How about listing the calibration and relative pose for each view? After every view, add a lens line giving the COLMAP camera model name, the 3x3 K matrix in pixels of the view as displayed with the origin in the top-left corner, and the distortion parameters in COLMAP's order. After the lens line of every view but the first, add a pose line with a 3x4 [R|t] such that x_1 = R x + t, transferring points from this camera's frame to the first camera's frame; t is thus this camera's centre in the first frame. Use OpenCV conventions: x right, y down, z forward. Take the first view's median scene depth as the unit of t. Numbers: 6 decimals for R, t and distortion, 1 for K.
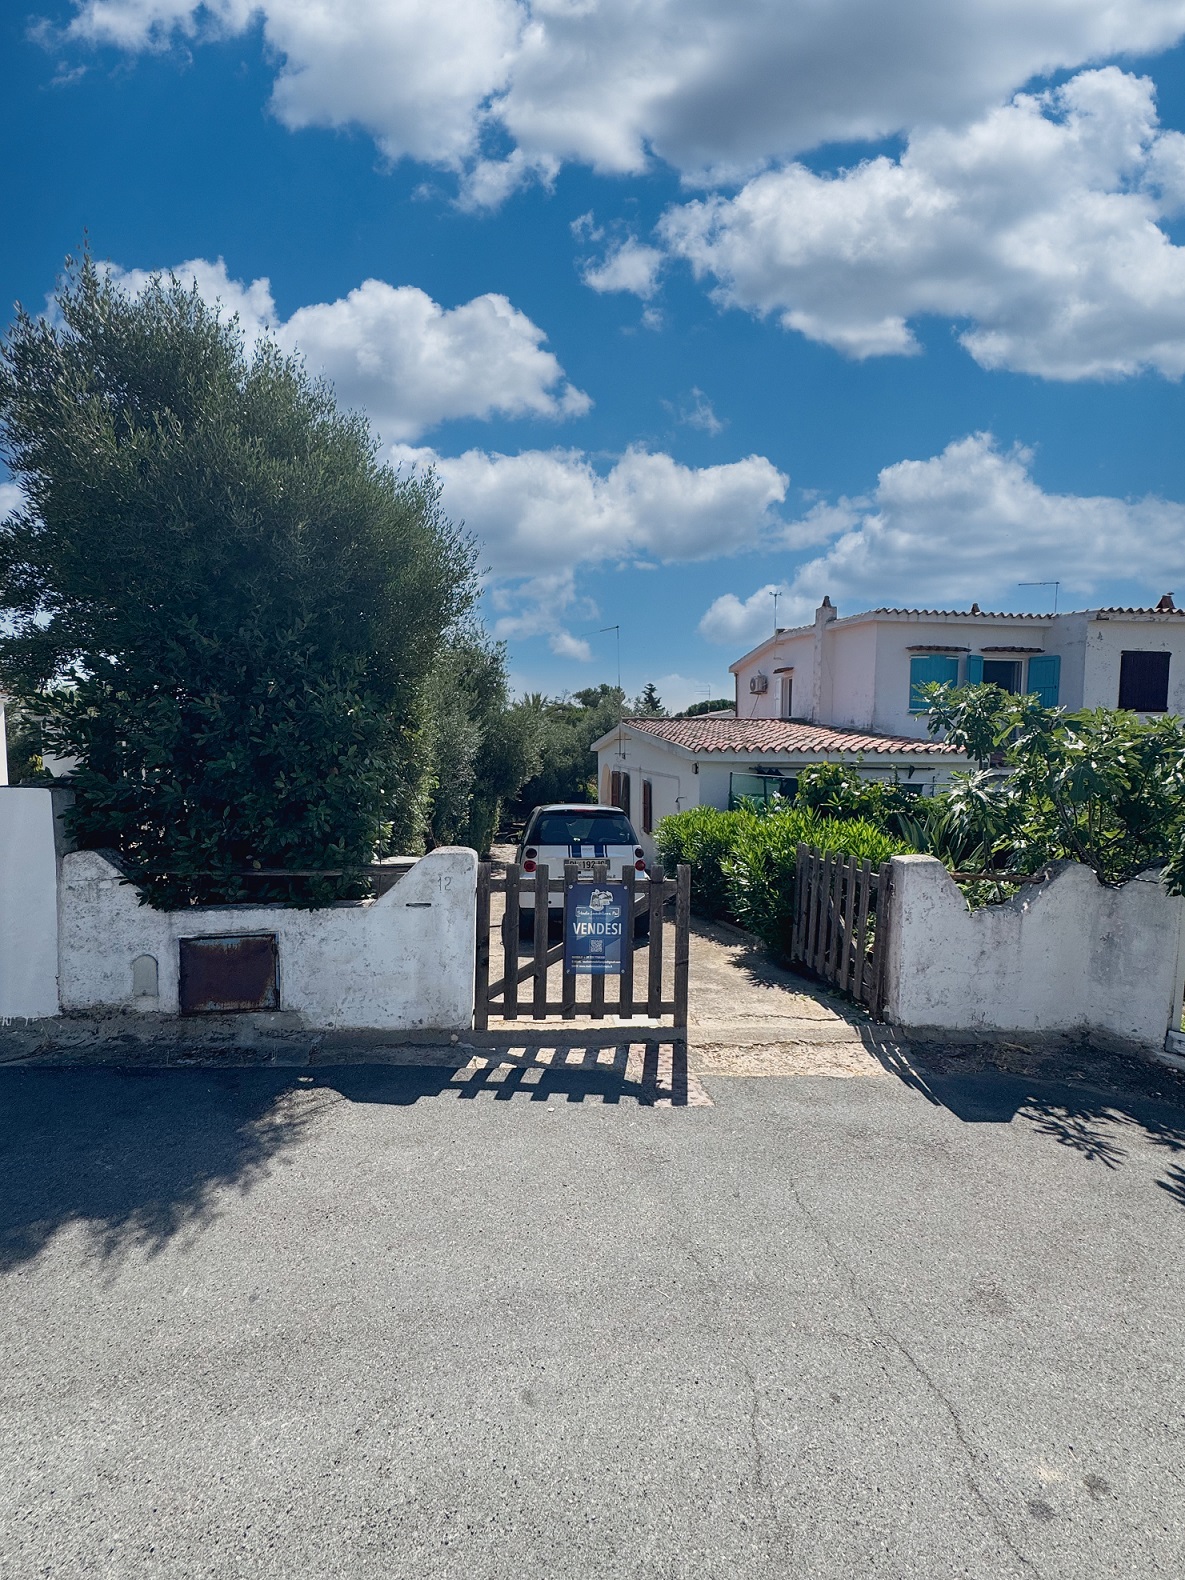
lens RADIAL K [[651.4, 0, 591.0], [0, 651.4, 785.4], [0, 0, 1]] dist [-0.000645, 0.000008]
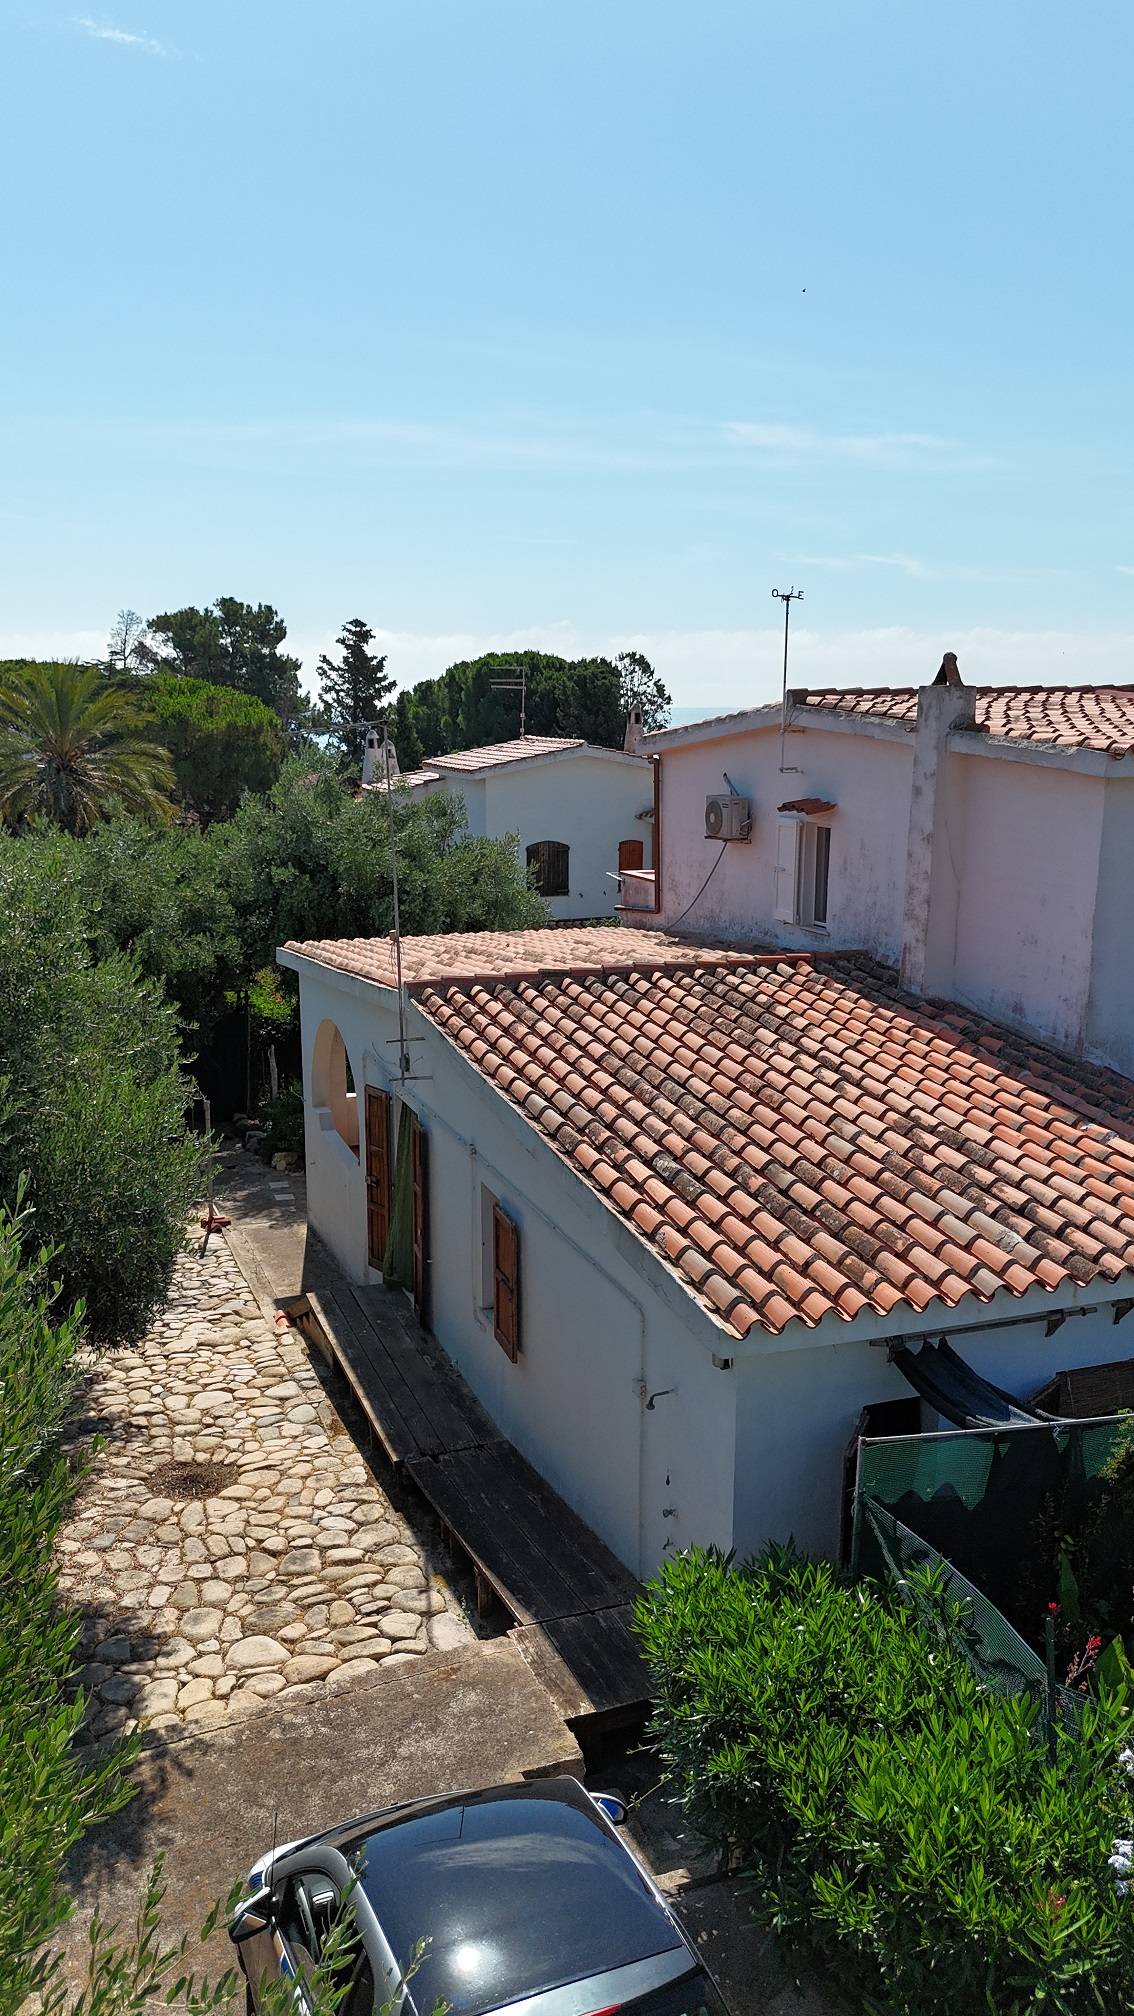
lens RADIAL K [[1520.4, 0, 567.0], [0, 1520.4, 1008.0], [0, 0, 1]] dist [0.147063, -0.323806]
pose [[0.971260, -0.045057, 0.233719, -0.255371], [0.013438, 0.990734, 0.135153, -0.813074], [-0.237643, -0.128128, 0.962865, 0.679519]]
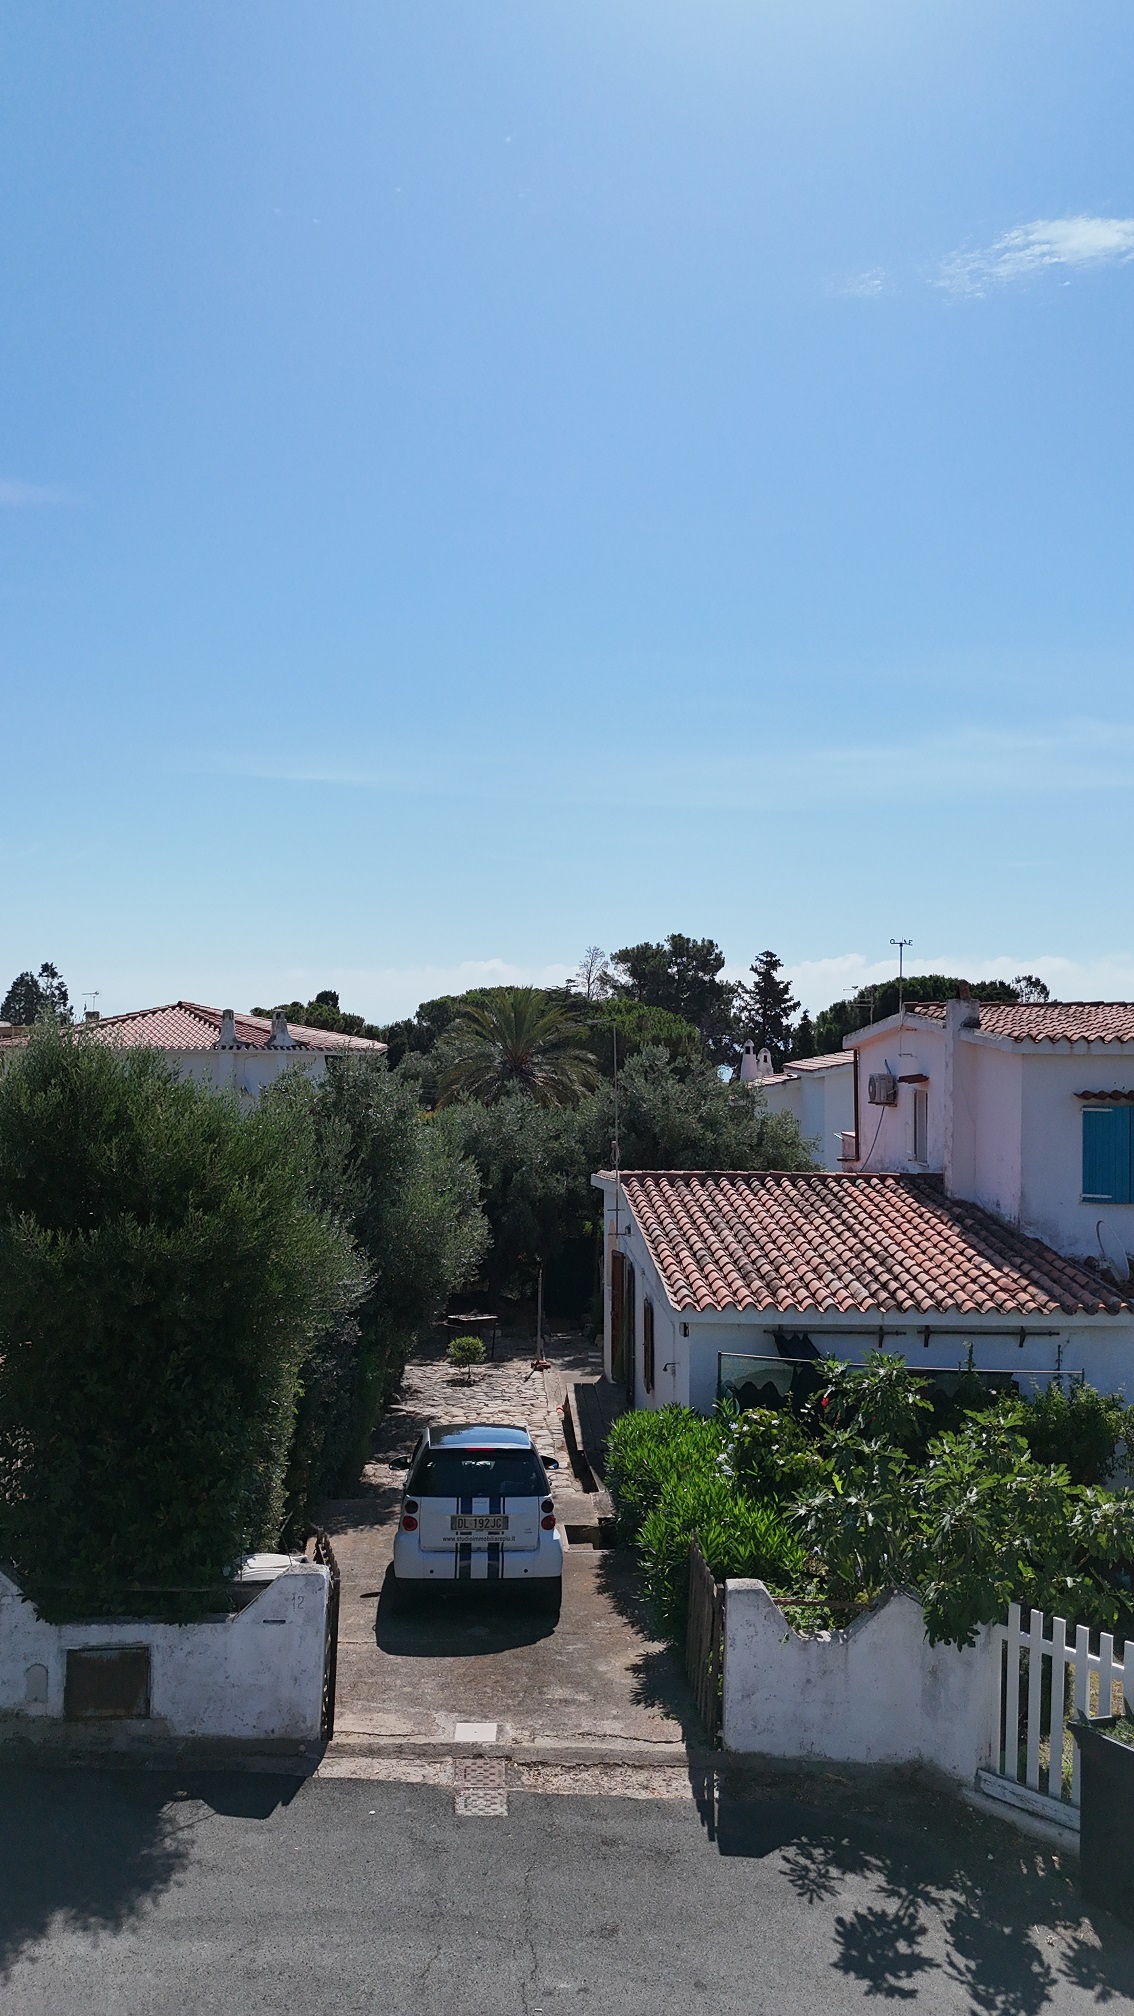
lens RADIAL K [[1501.8, 0, 567.0], [0, 1501.8, 1008.0], [0, 0, 1]] dist [0.062451, -0.047975]
pose [[0.997595, 0.005975, -0.069054, 0.372861], [-0.010980, 0.997320, -0.072329, -0.622568], [0.068437, 0.072914, 0.994987, -1.486002]]
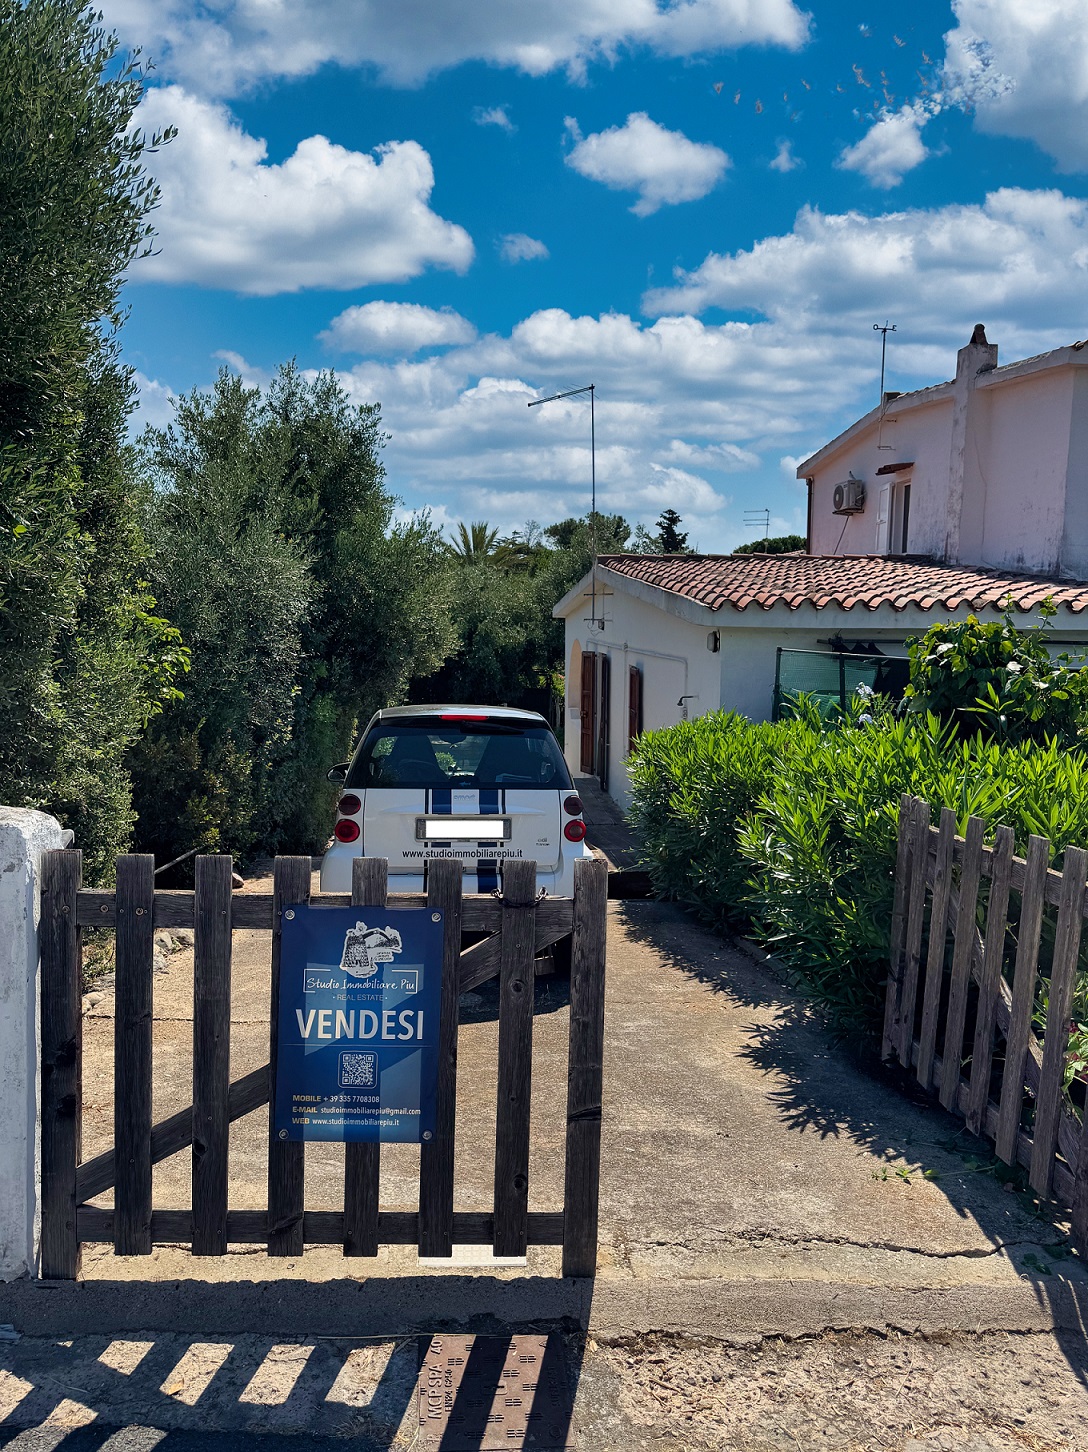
lens RADIAL K [[1043.9, 0, 540.9], [0, 1043.9, 735.4], [0, 0, 1]] dist [0.080776, -0.125022]
pose [[0.999344, 0.010023, -0.034794, 0.128619], [-0.008155, 0.998539, 0.053422, 0.015772], [0.035279, -0.053103, 0.997966, 0.375509]]
